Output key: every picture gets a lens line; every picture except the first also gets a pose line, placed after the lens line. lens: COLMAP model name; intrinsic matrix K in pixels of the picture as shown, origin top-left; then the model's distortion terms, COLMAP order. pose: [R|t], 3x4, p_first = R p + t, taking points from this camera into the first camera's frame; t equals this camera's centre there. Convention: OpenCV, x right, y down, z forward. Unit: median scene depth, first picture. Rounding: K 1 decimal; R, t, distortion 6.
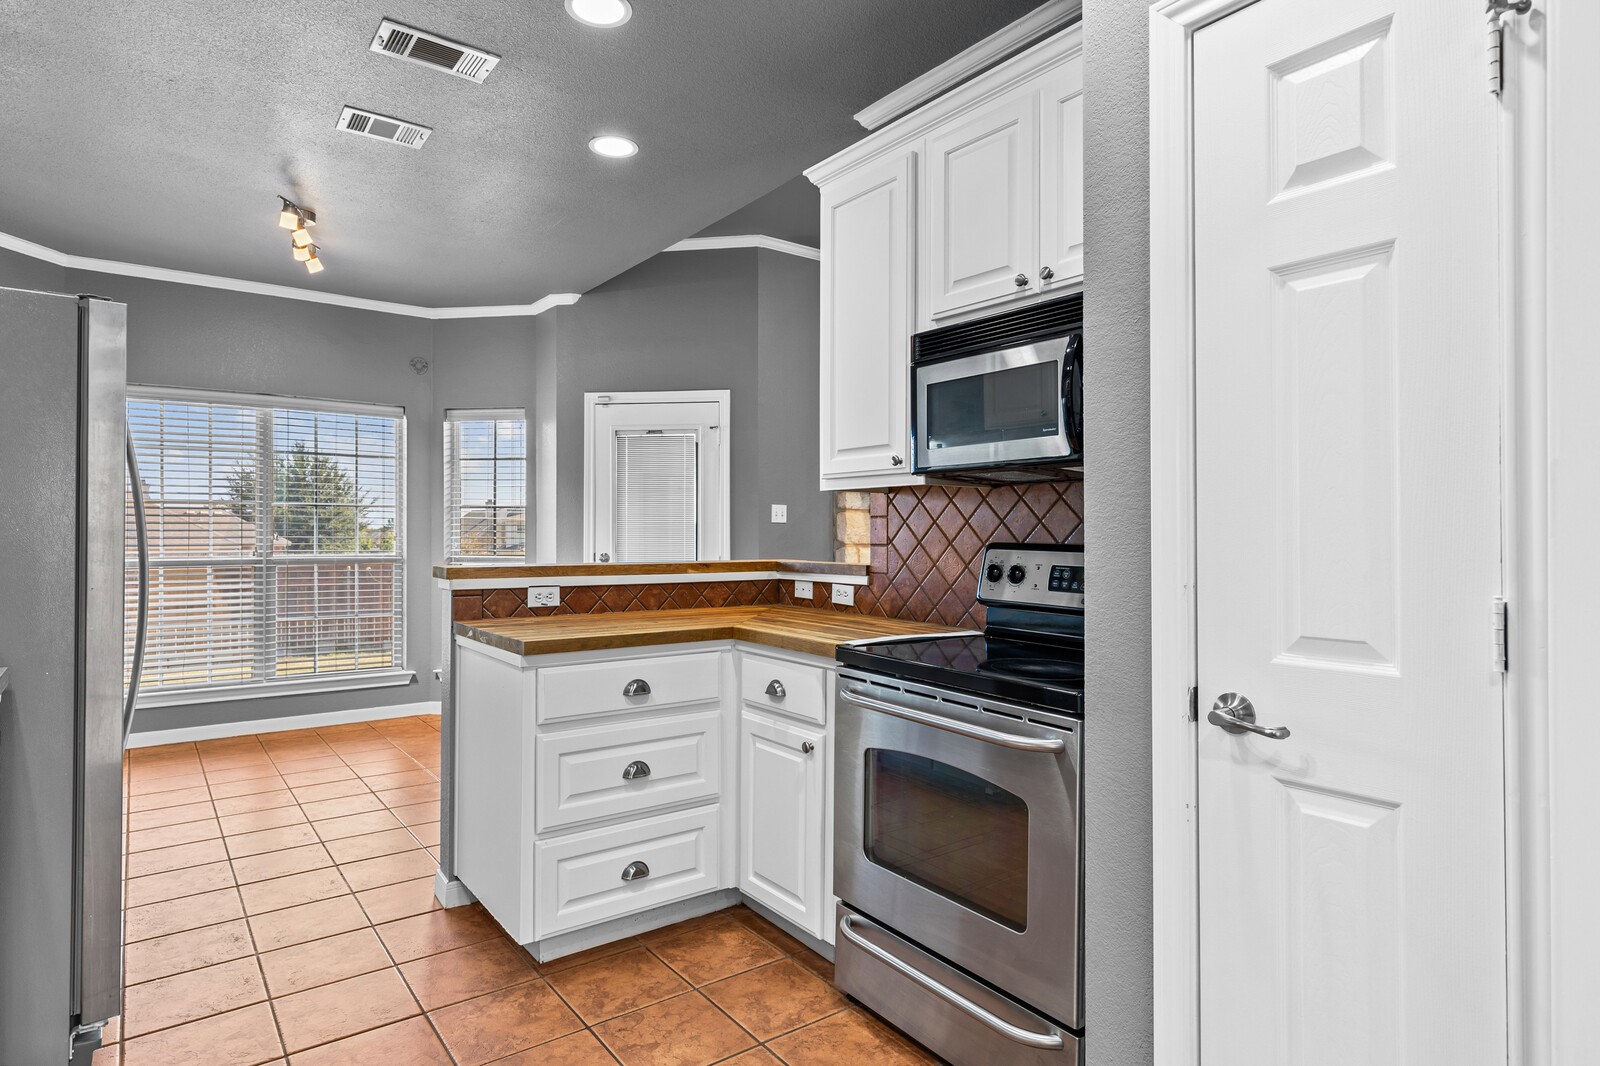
lens RADIAL K [[880.4, 0, 792.3], [0, 880.4, 533.4], [0, 0, 1]] dist [0.012278, -0.000008]
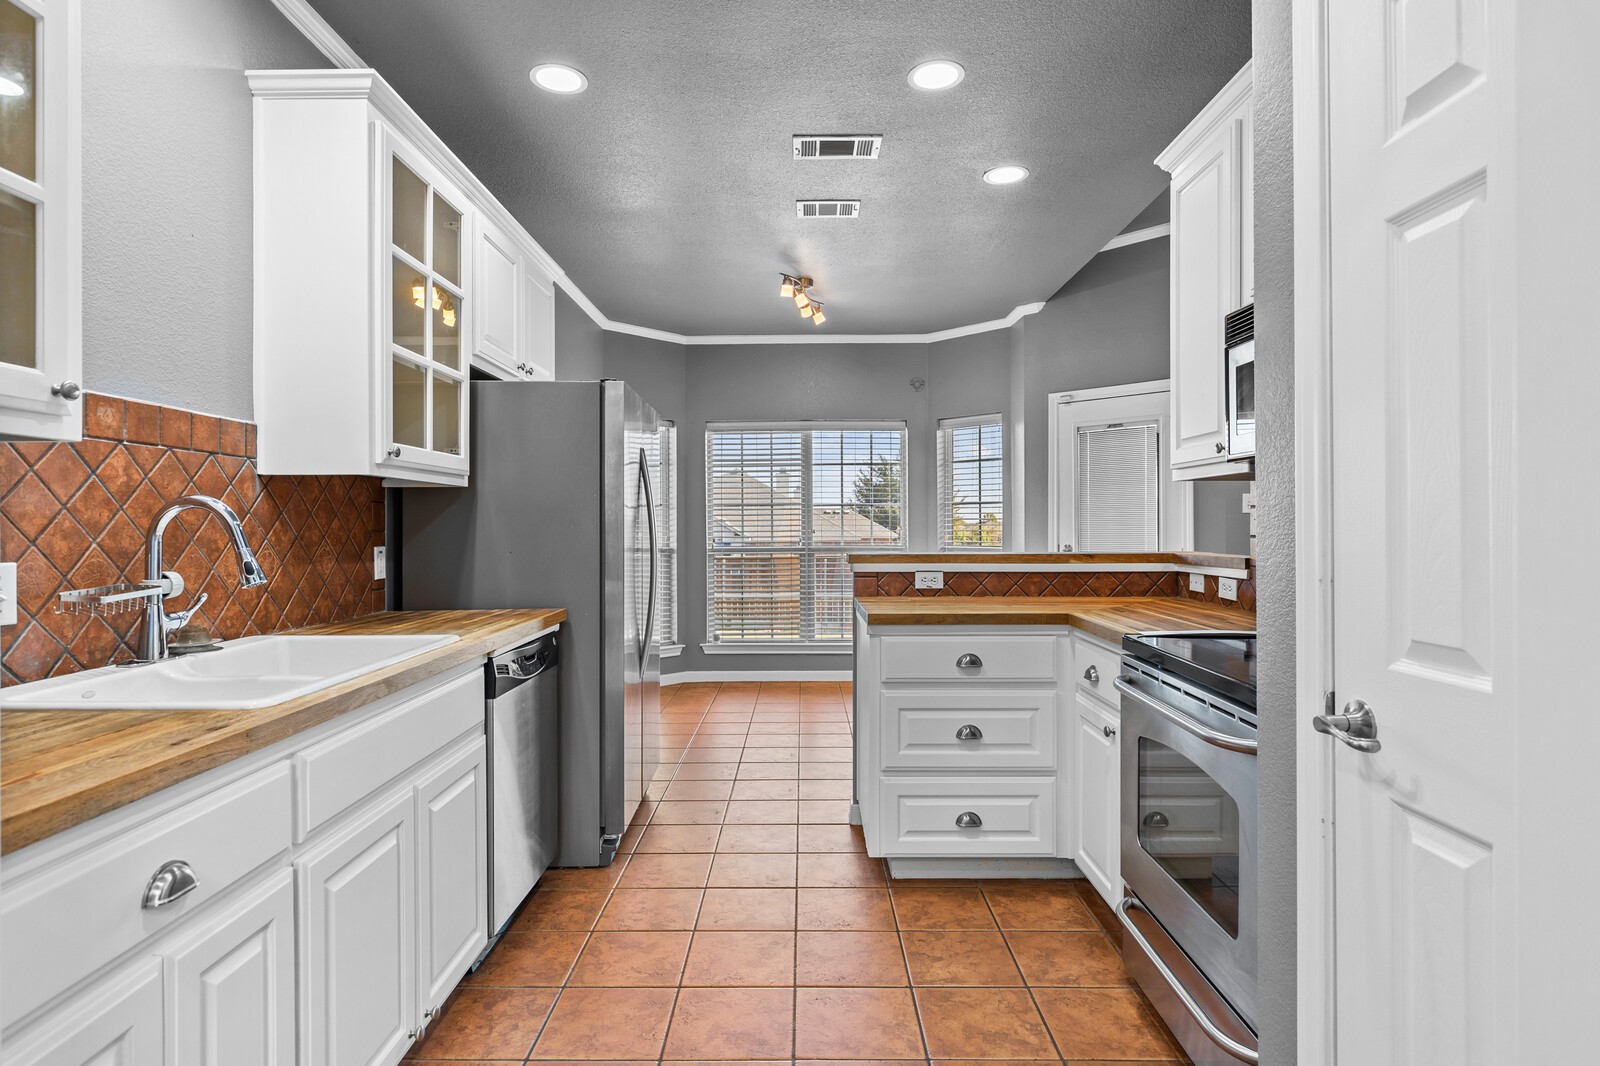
lens RADIAL K [[852.9, 0, 802.2], [0, 852.9, 535.0], [0, 0, 1]] dist [0.000745, 0.000092]
pose [[0.801739, 0.000057, -0.597674, 0.288118], [0.006018, 0.999949, 0.008168, 0.001490], [0.597644, -0.010145, 0.801698, -0.013188]]
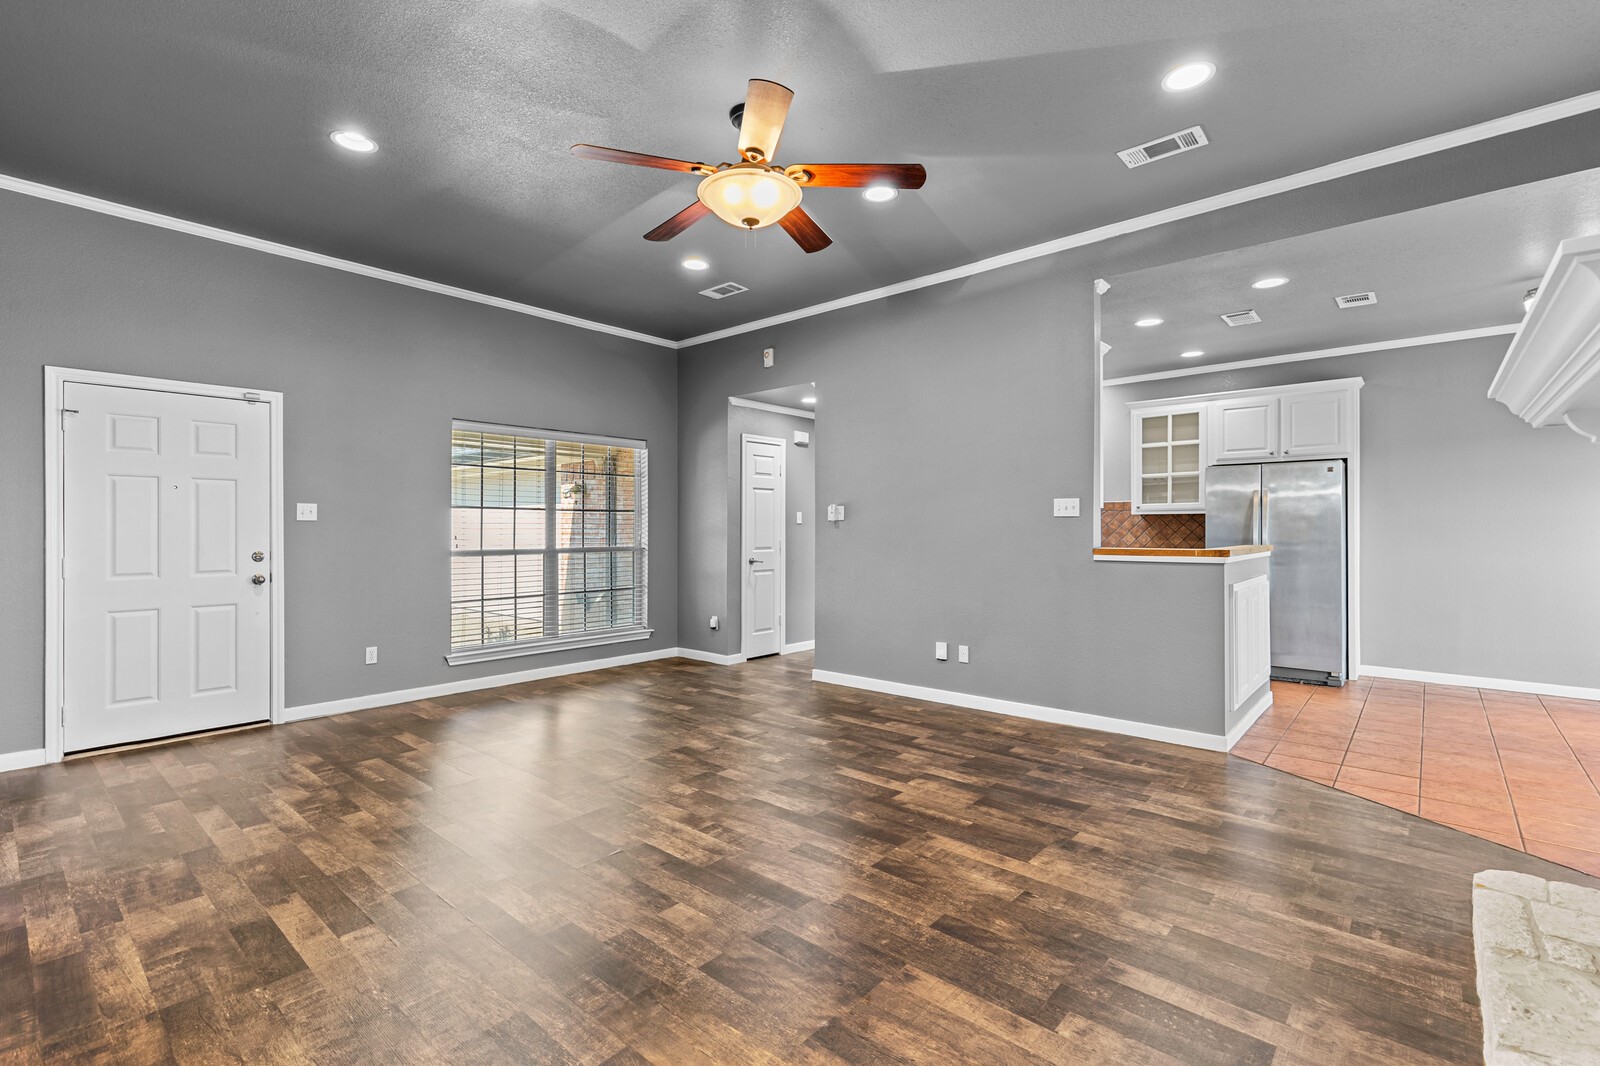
lens RADIAL K [[709.6, 0, 798.3], [0, 709.6, 533.7], [0, 0, 1]] dist [0.009393, 0.000043]
pose [[-0.975846, 0.000188, -0.218461, 1.117491], [-0.000510, 0.999995, 0.003138, 0.006629], [0.218461, 0.003173, -0.975841, 2.568089]]
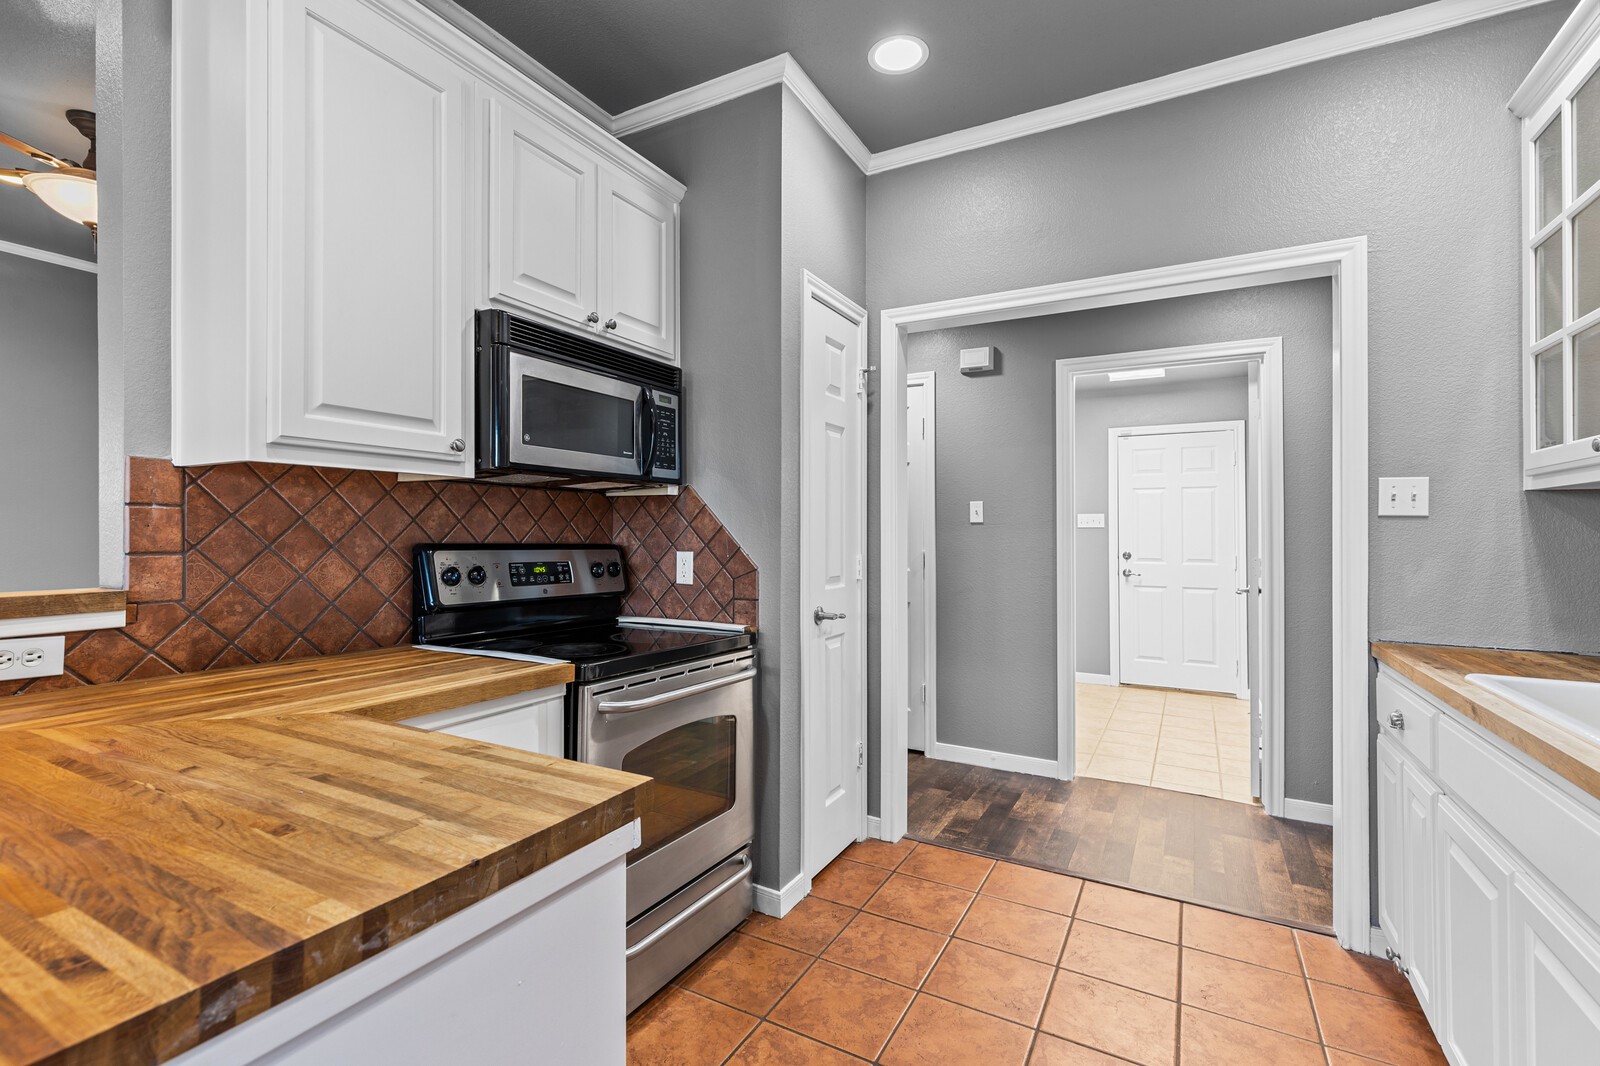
lens RADIAL K [[726.2, 0, 795.1], [0, 726.2, 527.8], [0, 0, 1]] dist [0.017249, -0.000432]
pose [[-0.416312, 0.005096, 0.909207, -0.592642], [-0.003590, 0.999967, -0.007249, -0.001694], [-0.909215, -0.006282, -0.416280, 0.940910]]
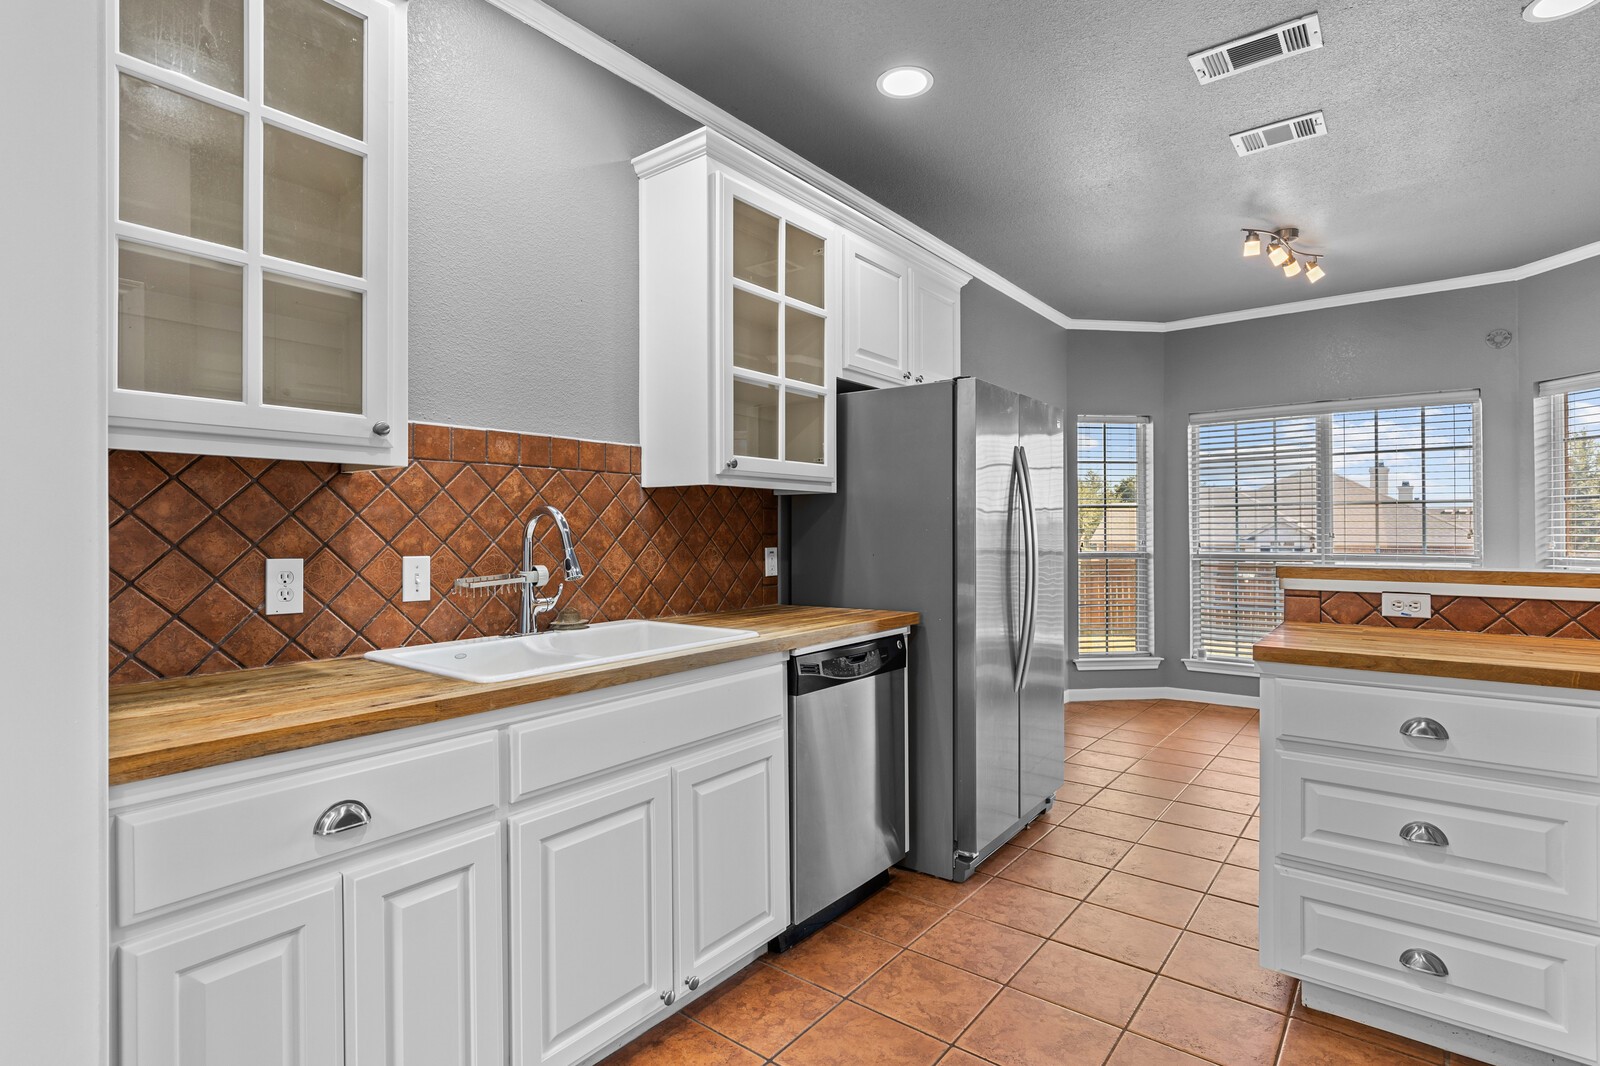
lens RADIAL K [[795.1, 0, 798.0], [0, 795.1, 534.3], [0, 0, 1]] dist [0.000278, -0.000065]
pose [[0.265352, 0.000610, -0.964151, 0.327479], [0.003098, 0.999994, 0.001485, 0.001216], [0.964147, -0.003381, 0.265349, 0.260461]]
